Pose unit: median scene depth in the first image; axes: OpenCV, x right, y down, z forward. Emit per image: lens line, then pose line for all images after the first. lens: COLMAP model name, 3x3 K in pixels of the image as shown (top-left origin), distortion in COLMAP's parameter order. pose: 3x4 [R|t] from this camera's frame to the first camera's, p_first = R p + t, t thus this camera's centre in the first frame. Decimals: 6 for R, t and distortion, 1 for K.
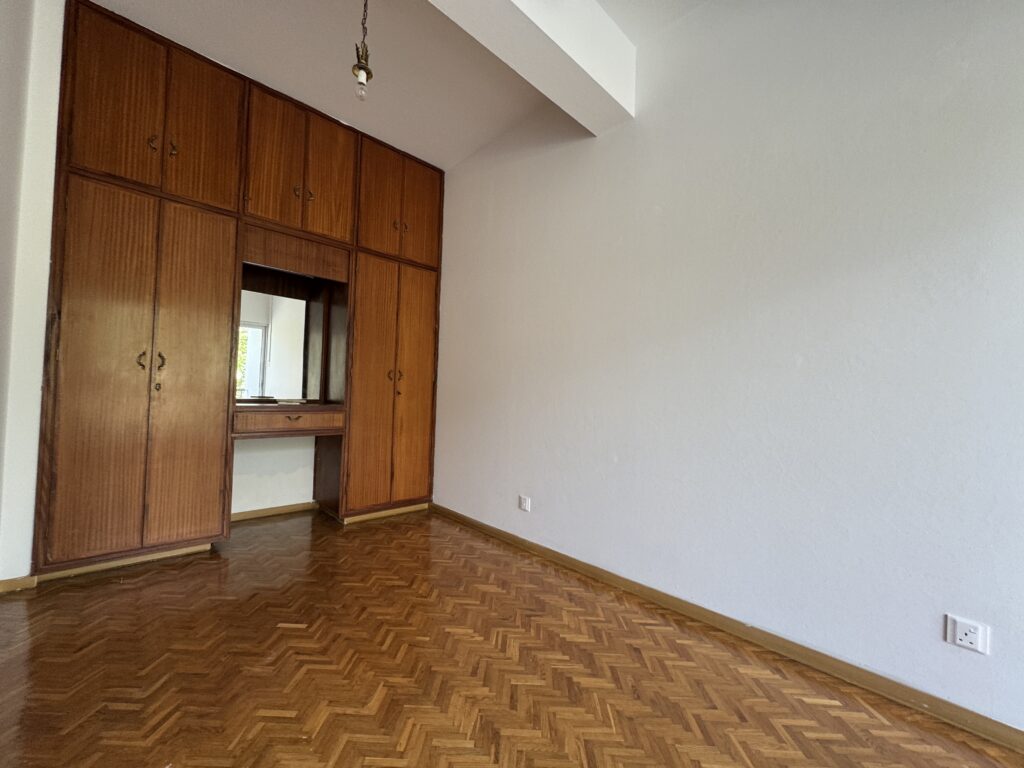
lens RADIAL K [[408.1, 0, 511.2], [0, 408.1, 387.3], [0, 0, 1]] dist [-0.002314, -0.000038]
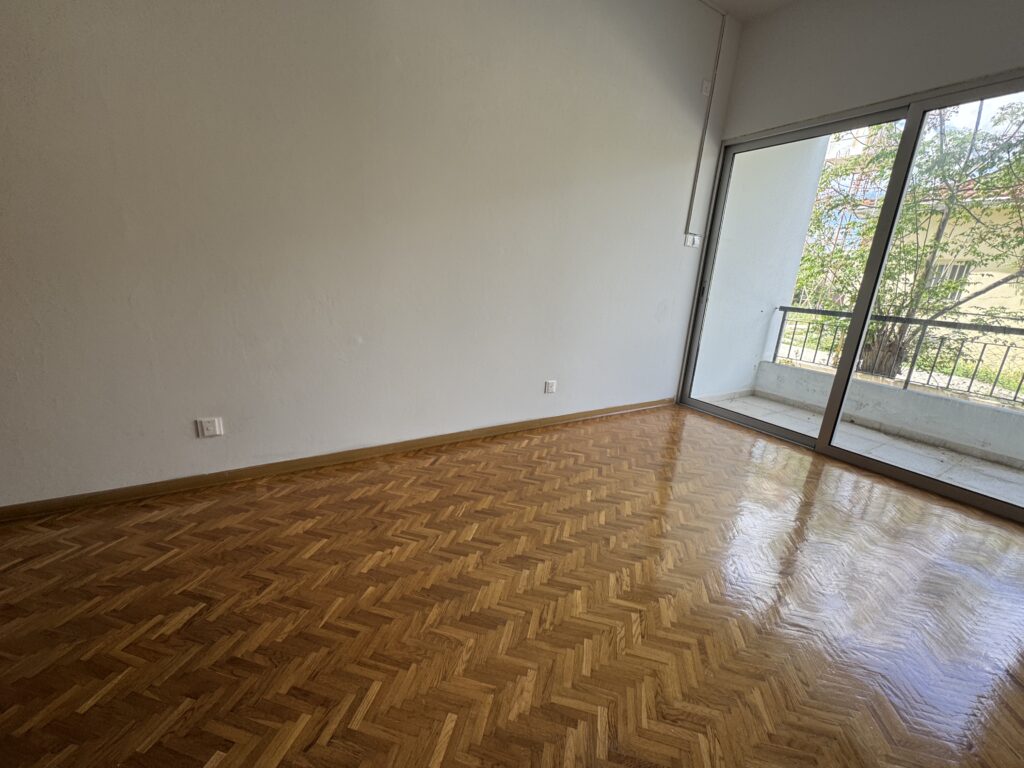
lens RADIAL K [[408.1, 0, 512.5], [0, 408.1, 384.7], [0, 0, 1]] dist [-0.002314, -0.000038]
pose [[0.207807, -0.275964, 0.938435, -0.683934], [-0.071552, 0.952520, 0.295951, -0.039251], [-0.975549, -0.128648, 0.178195, 0.524437]]
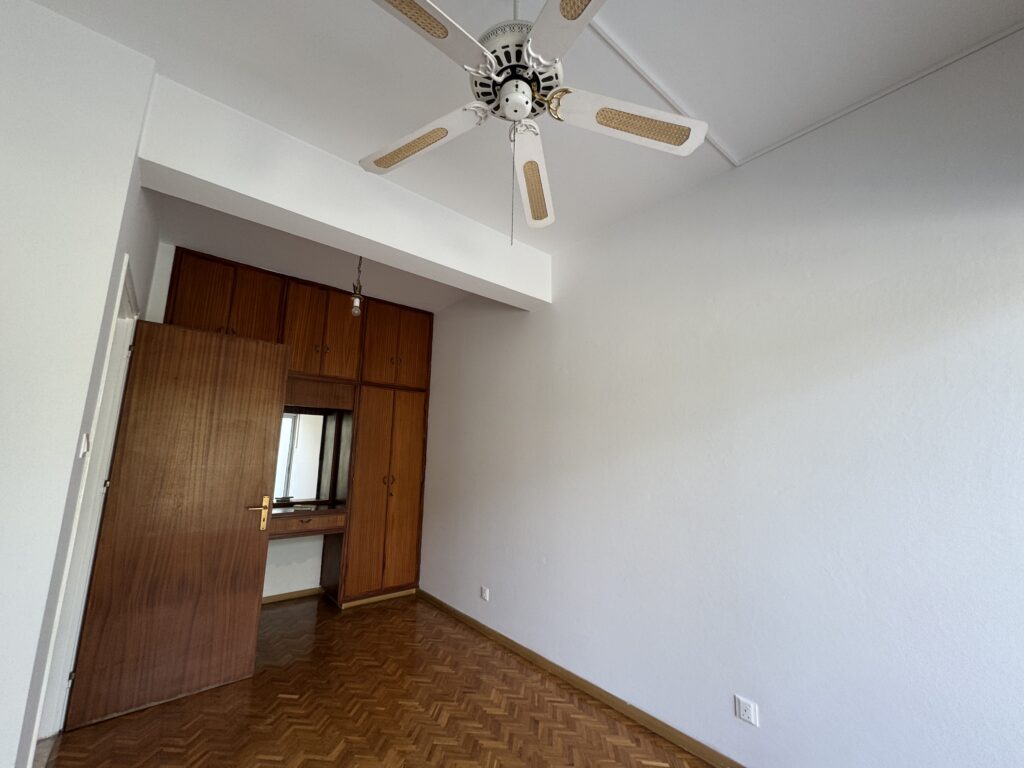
lens RADIAL K [[408.1, 0, 510.7], [0, 408.1, 386.5], [0, 0, 1]] dist [-0.002314, -0.000038]
pose [[0.997903, -0.024609, -0.059861, 0.274099], [0.015499, 0.988846, -0.148134, -0.199494], [0.062839, 0.146896, 0.987154, -0.396226]]
